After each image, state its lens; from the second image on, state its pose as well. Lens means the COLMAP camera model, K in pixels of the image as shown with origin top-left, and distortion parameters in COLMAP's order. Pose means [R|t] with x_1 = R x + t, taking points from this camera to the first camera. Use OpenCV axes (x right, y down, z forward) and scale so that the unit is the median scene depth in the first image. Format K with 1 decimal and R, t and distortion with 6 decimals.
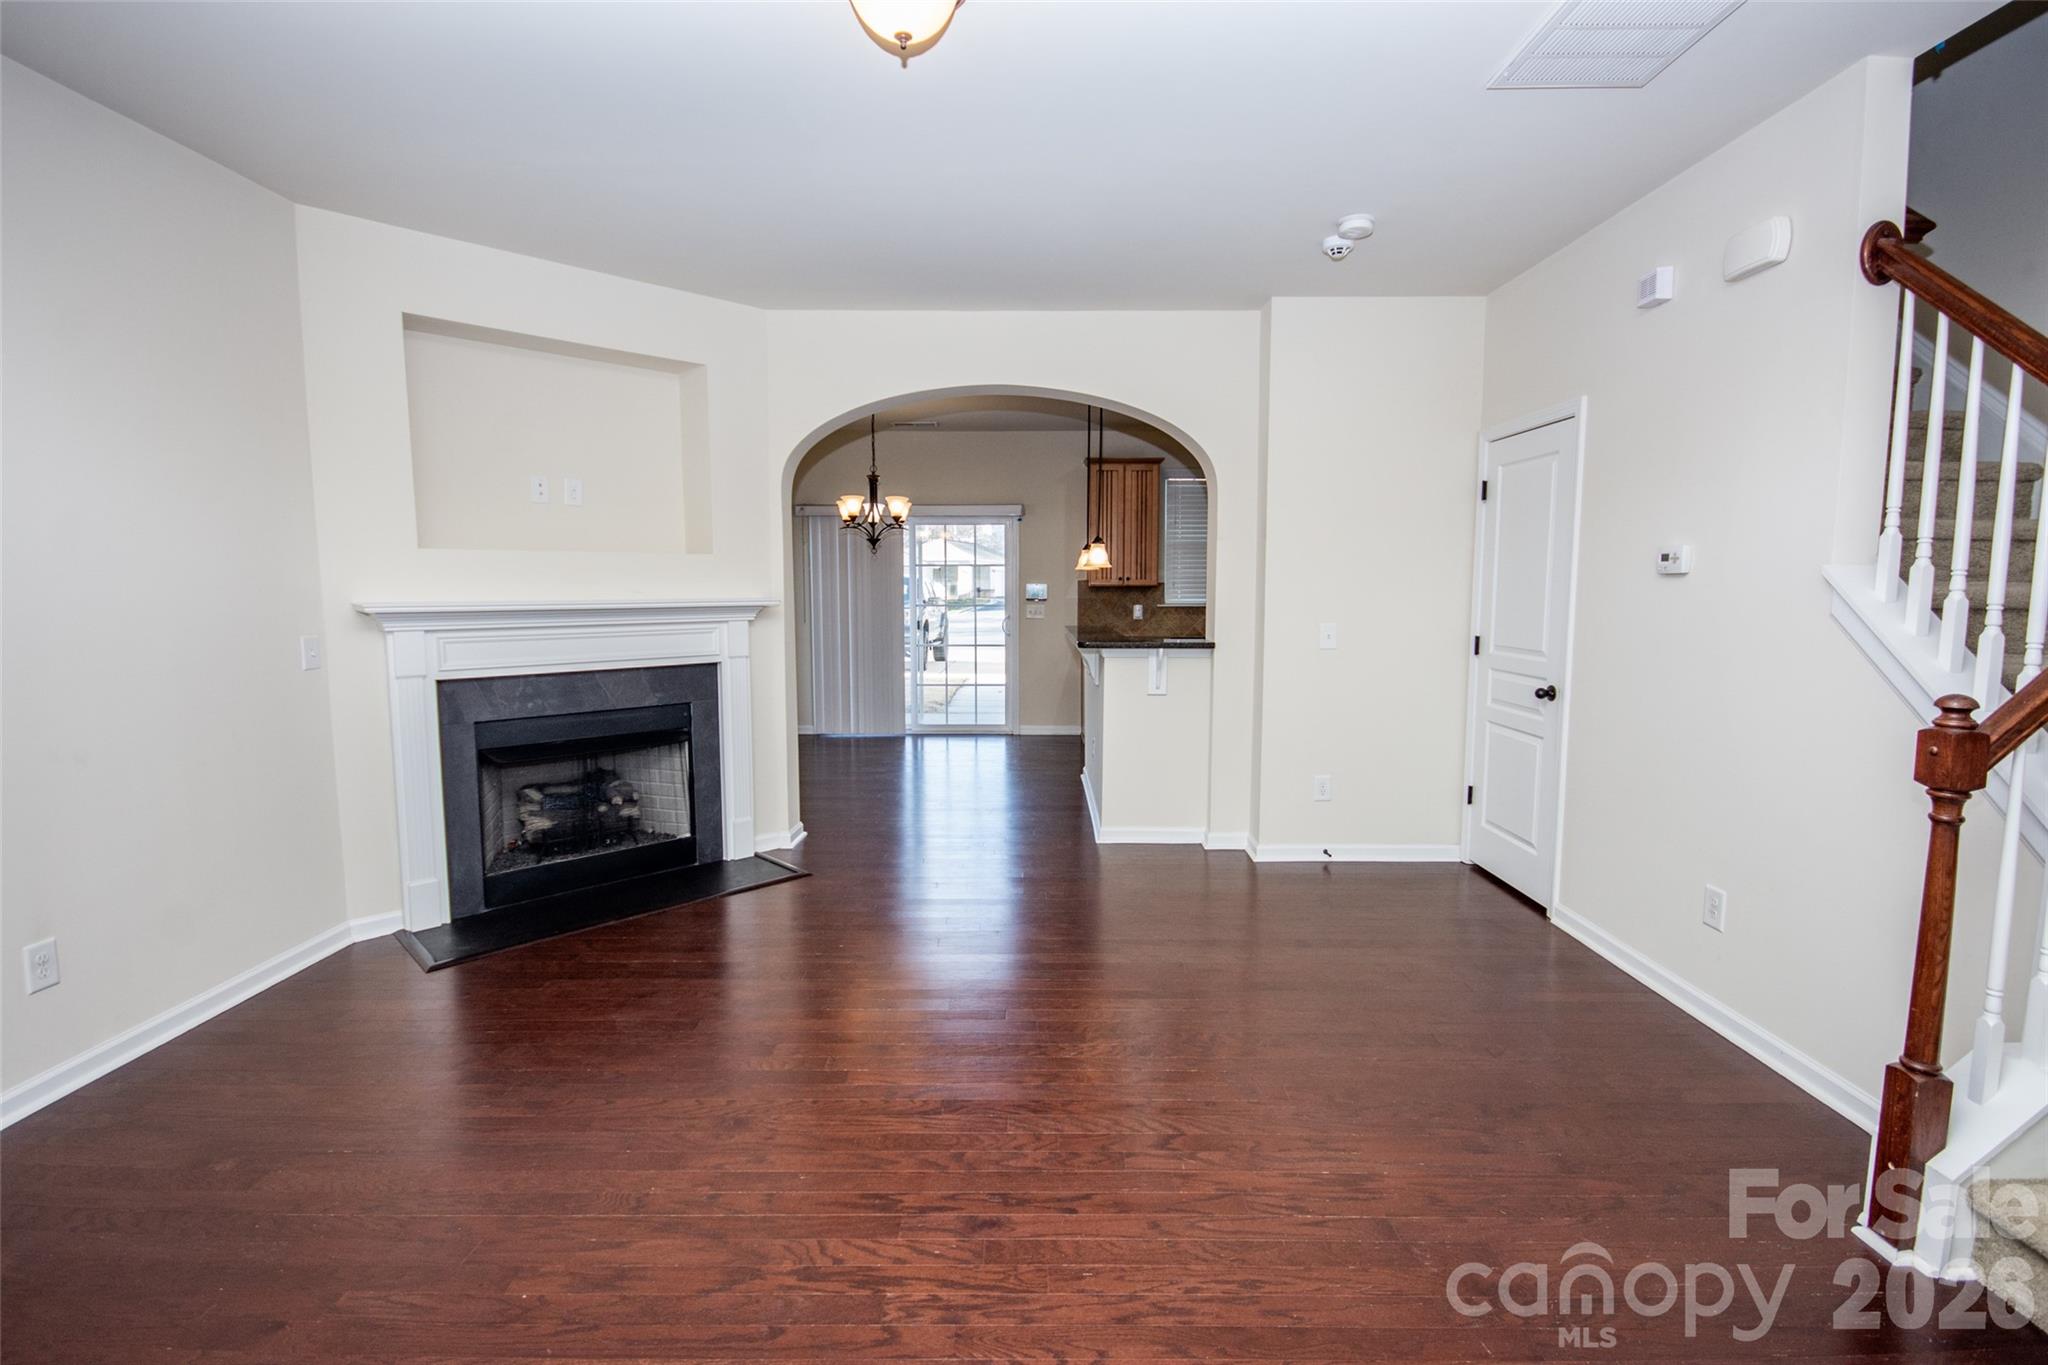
lens RADIAL K [[925.4, 0, 1028.8], [0, 925.4, 681.9], [0, 0, 1]] dist [-0.000347, 0.000222]
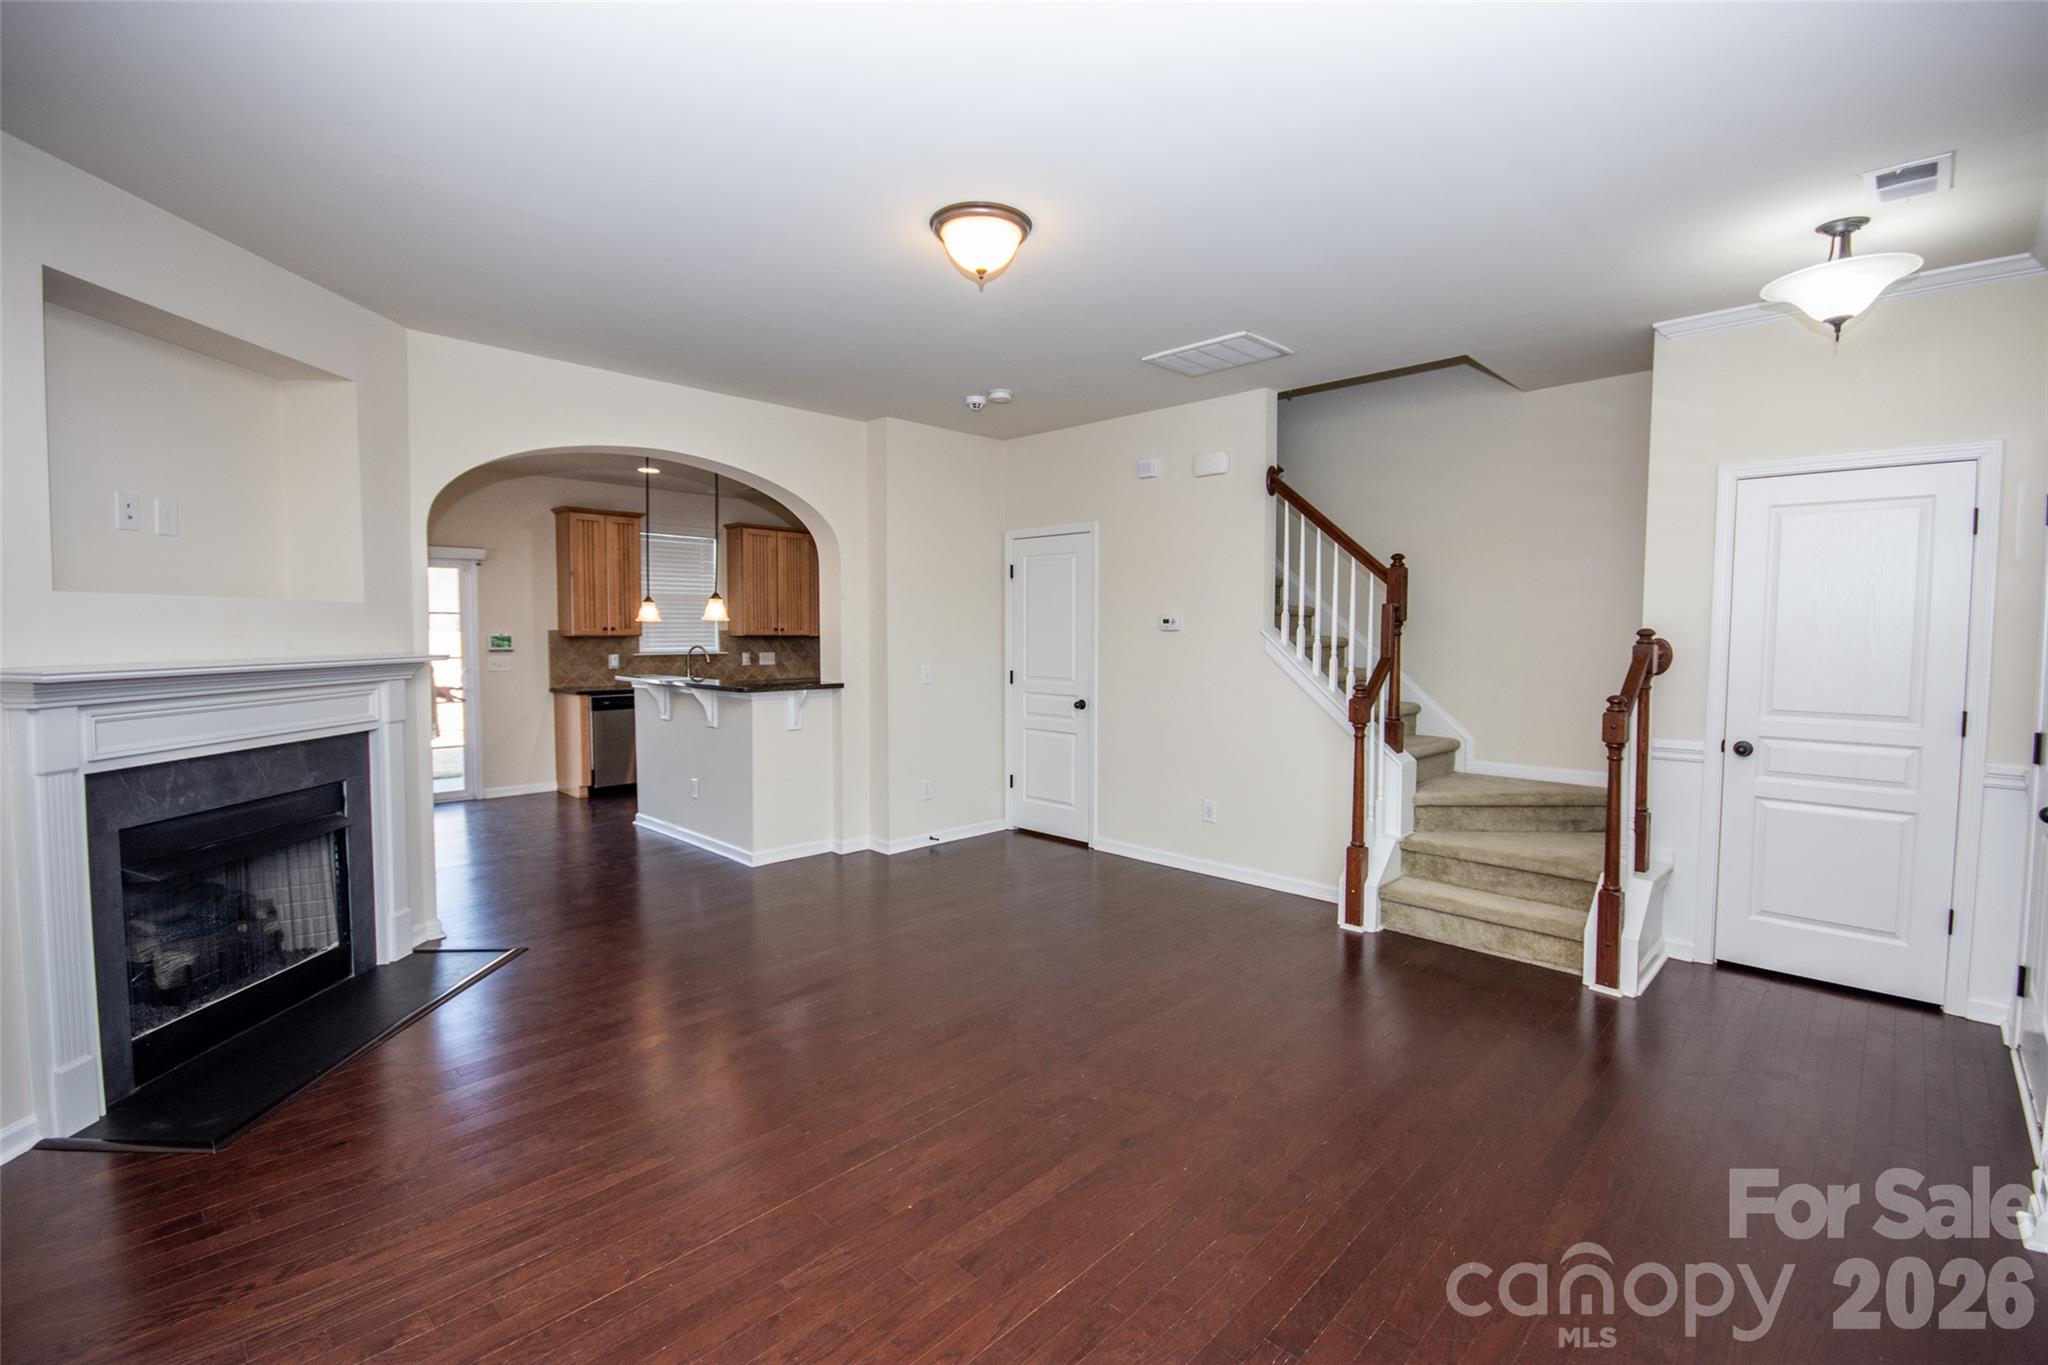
lens RADIAL K [[909.2, 0, 1030.8], [0, 909.2, 679.4], [0, 0, 1]] dist [-0.012687, -0.000354]
pose [[0.690609, -0.037866, 0.722237, -0.540584], [0.074590, 0.997032, -0.019051, -0.006705], [-0.719372, 0.067028, 0.691384, -0.007647]]
